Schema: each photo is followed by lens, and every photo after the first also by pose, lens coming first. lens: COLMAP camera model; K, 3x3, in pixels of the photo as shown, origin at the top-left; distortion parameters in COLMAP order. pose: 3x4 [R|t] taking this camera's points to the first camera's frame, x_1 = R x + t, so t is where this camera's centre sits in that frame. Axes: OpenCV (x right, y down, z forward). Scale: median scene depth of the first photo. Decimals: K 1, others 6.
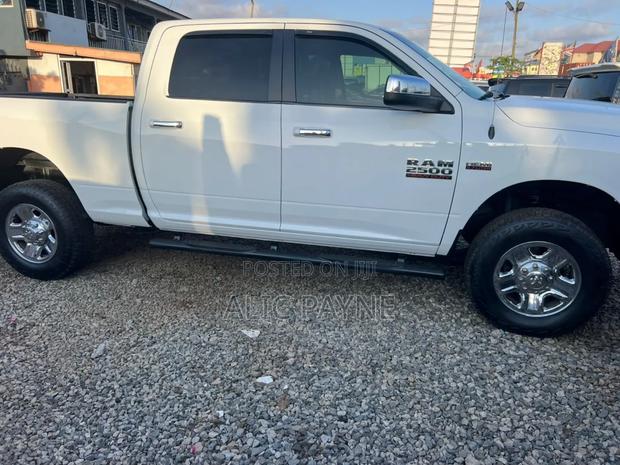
lens RADIAL K [[467.1, 0, 306.7], [0, 467.1, 233.6], [0, 0, 1]] dist [0.046438, -0.054134]
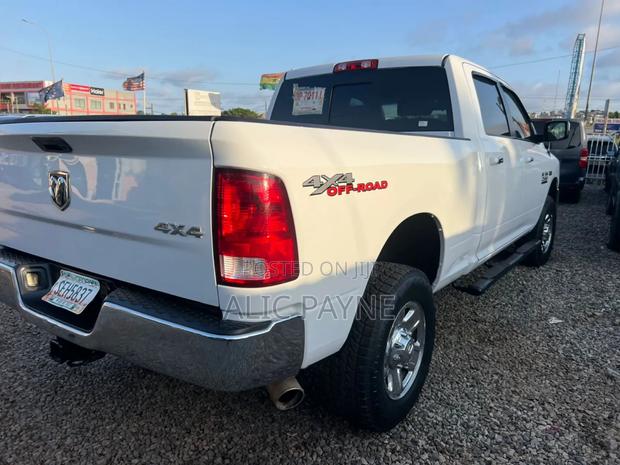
lens RADIAL K [[467.1, 0, 317.7], [0, 467.1, 235.3], [0, 0, 1]] dist [0.046438, -0.054134]
pose [[0.351746, -0.193368, 0.915906, -1.471488], [0.257398, 0.960695, 0.103973, -0.302296], [-0.900012, 0.199181, 0.387693, 1.059487]]
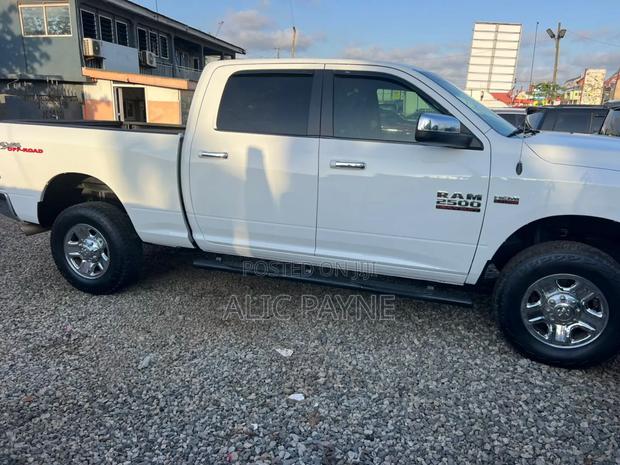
lens RADIAL K [[467.1, 0, 311.1], [0, 467.1, 231.9], [0, 0, 1]] dist [0.046438, -0.054134]
pose [[0.997537, 0.025719, -0.065257, 0.002390], [-0.028821, 0.998477, -0.047051, -0.010248], [0.063948, 0.048816, 0.996759, -0.062116]]
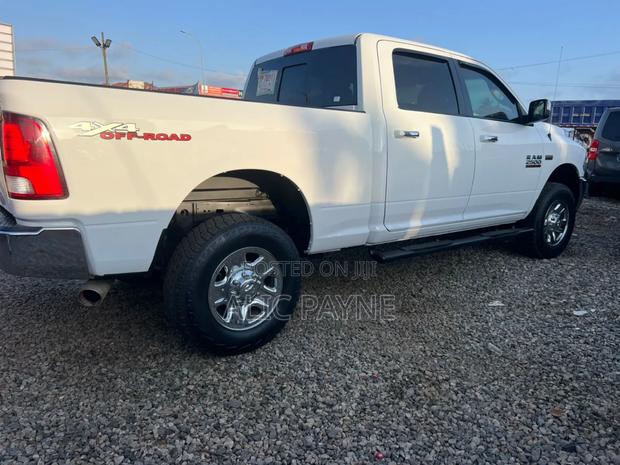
lens RADIAL K [[467.1, 0, 310.1], [0, 467.1, 231.2], [0, 0, 1]] dist [0.046438, -0.054134]
pose [[0.606556, -0.156341, 0.779517, -1.351970], [0.212949, 0.976597, 0.030168, -0.110083], [-0.765991, 0.147699, 0.625654, 0.596656]]
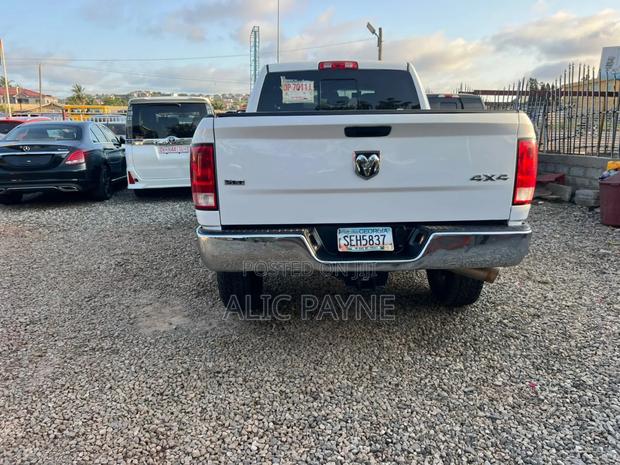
lens RADIAL K [[467.1, 0, 310.0], [0, 467.1, 236.0], [0, 0, 1]] dist [0.046438, -0.054134]
pose [[-0.274092, -0.234512, 0.932672, -1.790084], [0.275601, 0.909982, 0.309800, -0.550077], [-0.921367, 0.341959, -0.184787, 1.876708]]
